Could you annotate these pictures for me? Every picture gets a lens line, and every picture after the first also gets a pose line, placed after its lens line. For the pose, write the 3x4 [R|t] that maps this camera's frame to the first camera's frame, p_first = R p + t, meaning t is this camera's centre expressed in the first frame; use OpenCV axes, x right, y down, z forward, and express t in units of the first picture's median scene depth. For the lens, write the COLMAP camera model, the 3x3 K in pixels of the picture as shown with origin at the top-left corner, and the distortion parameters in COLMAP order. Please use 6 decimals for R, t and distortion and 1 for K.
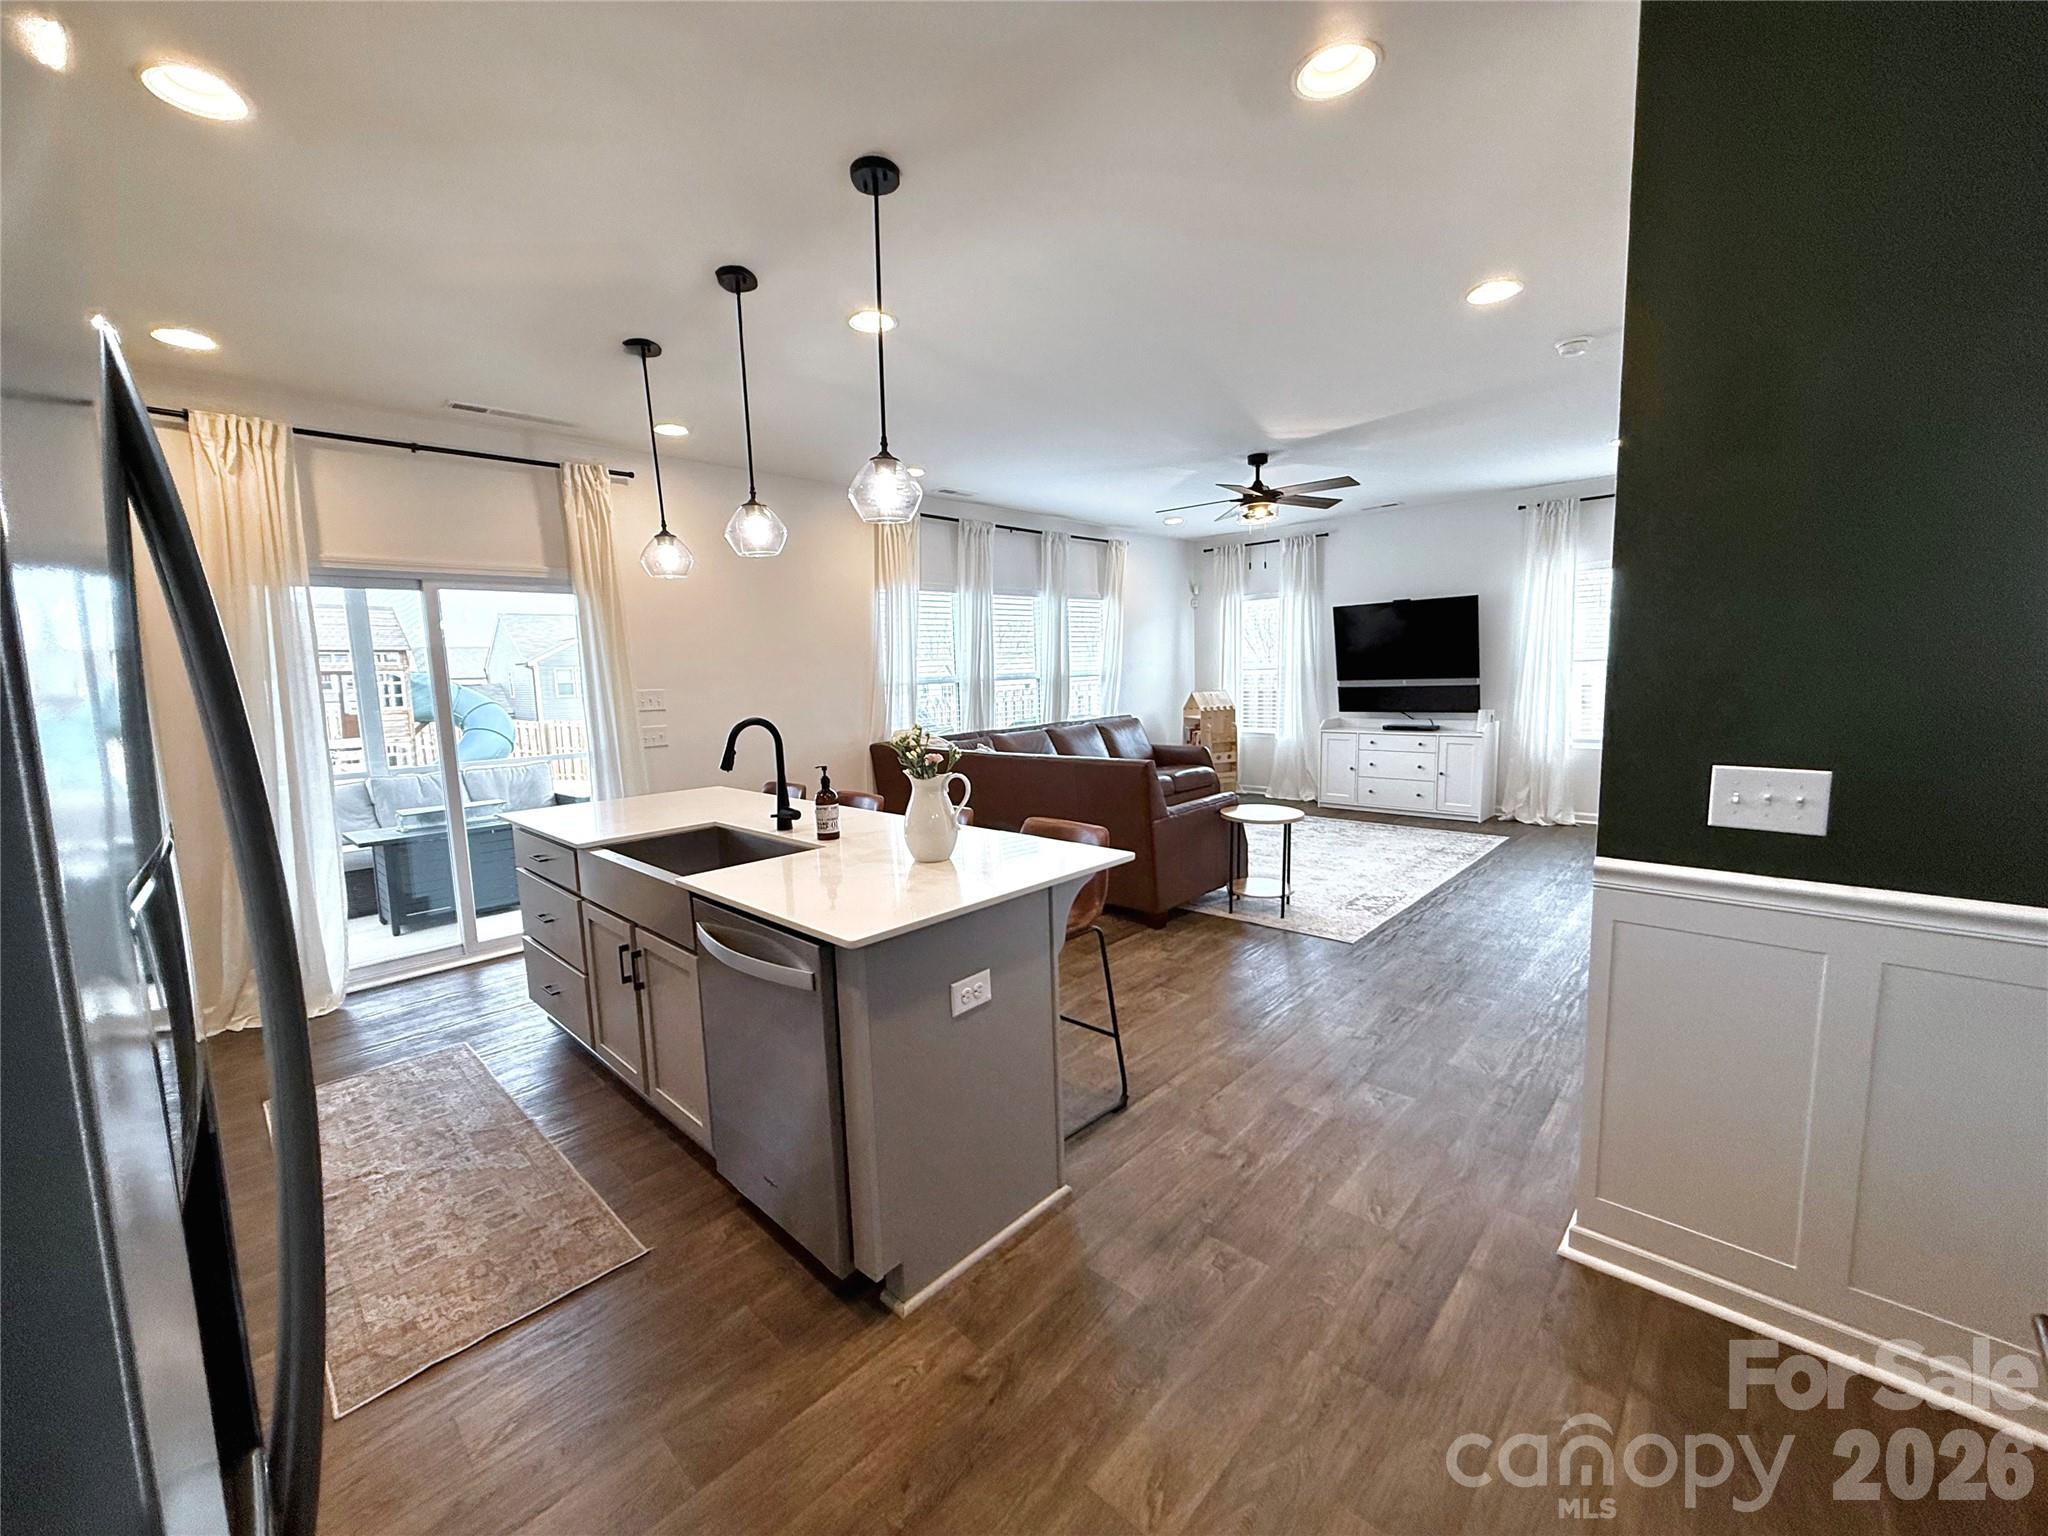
lens RADIAL K [[813.3, 0, 1015.5], [0, 813.3, 769.0], [0, 0, 1]] dist [0.002032, -0.000876]
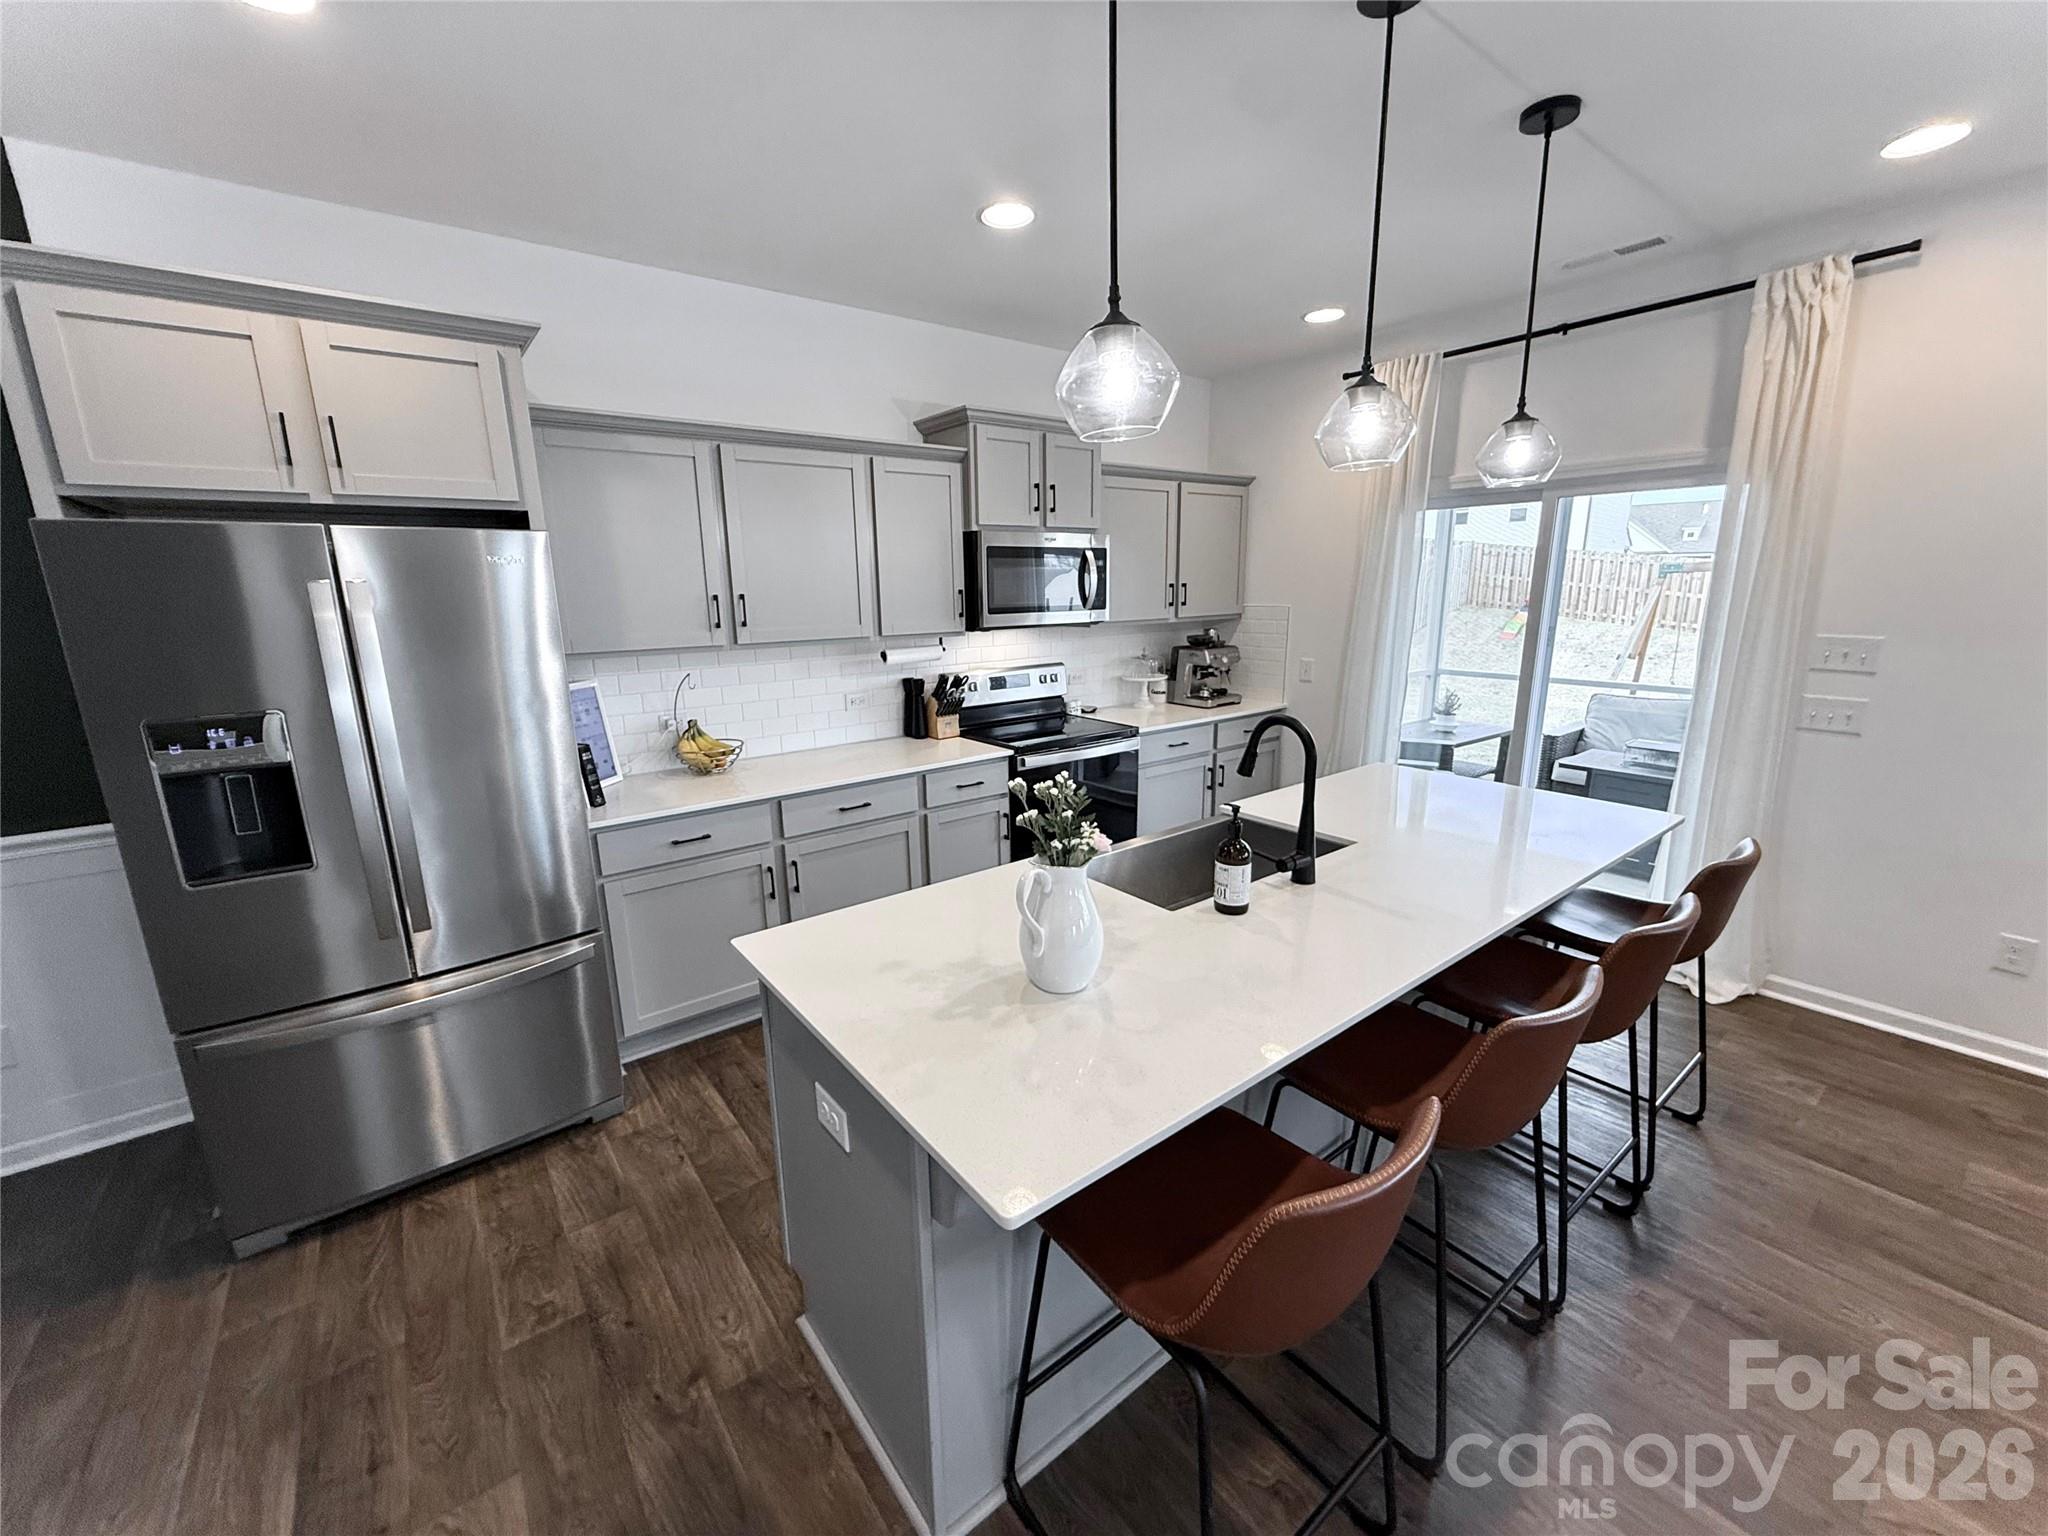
lens RADIAL K [[813.3, 0, 1015.5], [0, 813.3, 769.0], [0, 0, 1]] dist [0.002032, -0.000876]
pose [[-0.154085, 0.257919, -0.953801, 0.369113], [-0.097146, 0.956697, 0.274396, -0.174212], [0.983270, 0.134939, -0.122356, 0.789176]]
